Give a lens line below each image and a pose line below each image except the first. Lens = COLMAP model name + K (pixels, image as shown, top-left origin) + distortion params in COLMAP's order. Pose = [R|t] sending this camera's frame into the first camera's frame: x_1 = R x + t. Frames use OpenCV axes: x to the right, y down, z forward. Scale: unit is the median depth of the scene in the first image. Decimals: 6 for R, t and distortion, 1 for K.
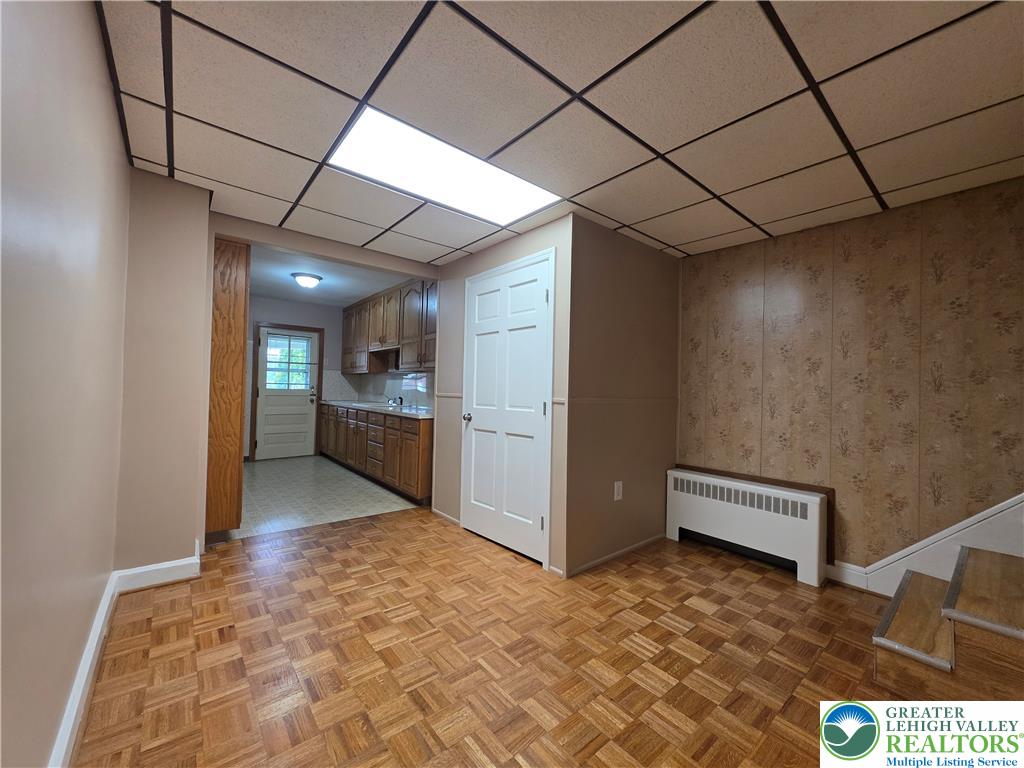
lens RADIAL K [[405.0, 0, 512.8], [0, 405.0, 381.2], [0, 0, 1]] dist [0.002858, -0.000052]
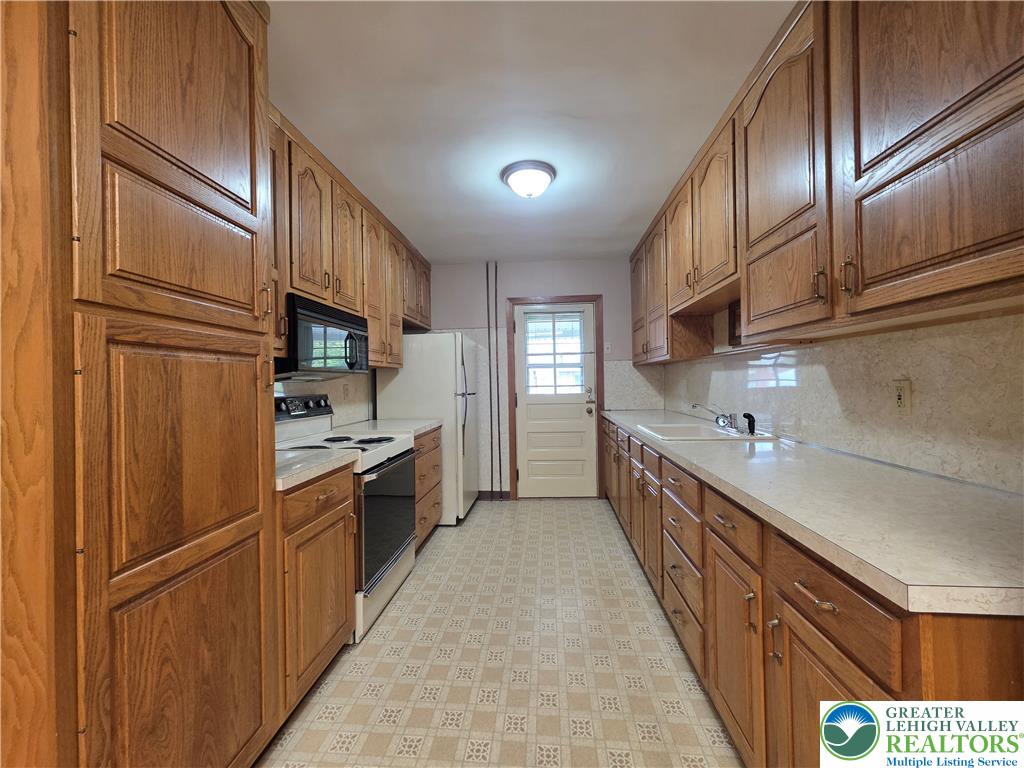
lens RADIAL K [[405.0, 0, 512.8], [0, 405.0, 381.2], [0, 0, 1]] dist [0.002858, -0.000052]
pose [[0.709212, -0.038464, -0.703945, -0.145327], [0.048687, 0.998799, -0.005524, -0.001012], [0.703312, -0.030355, 0.710233, 0.506727]]
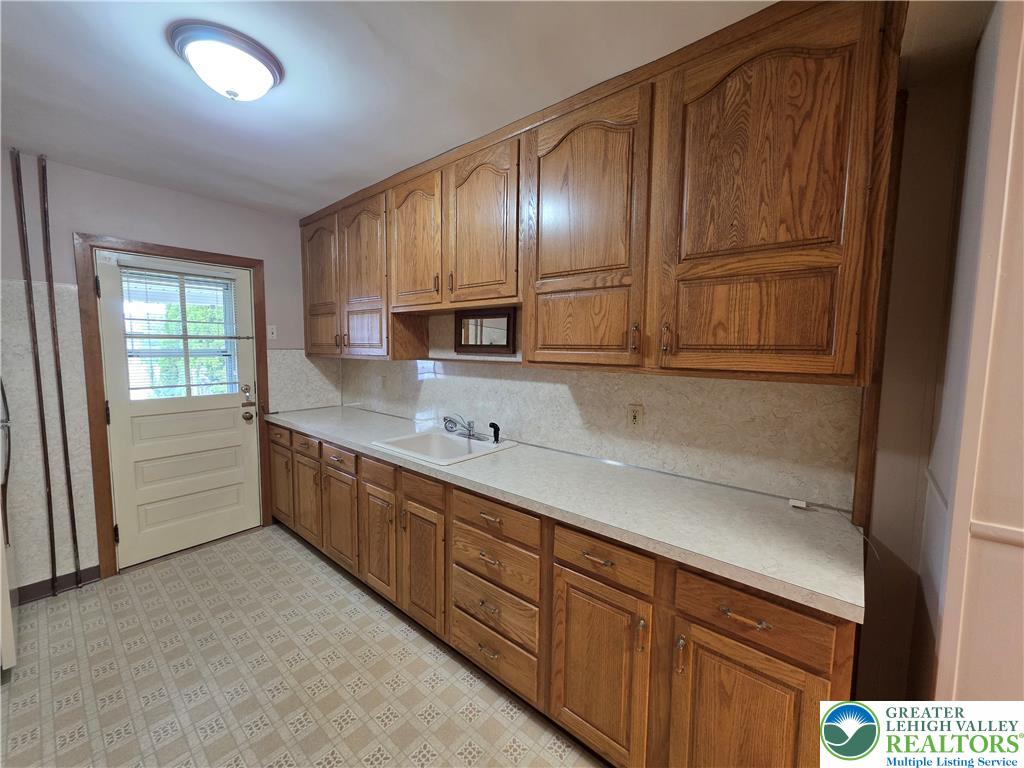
lens RADIAL K [[405.0, 0, 512.8], [0, 405.0, 381.2], [0, 0, 1]] dist [0.002858, -0.000052]
pose [[0.984916, -0.027198, 0.170882, -0.294257], [0.008673, 0.994088, 0.108231, -0.044291], [-0.172815, -0.105117, 0.979329, 0.531115]]
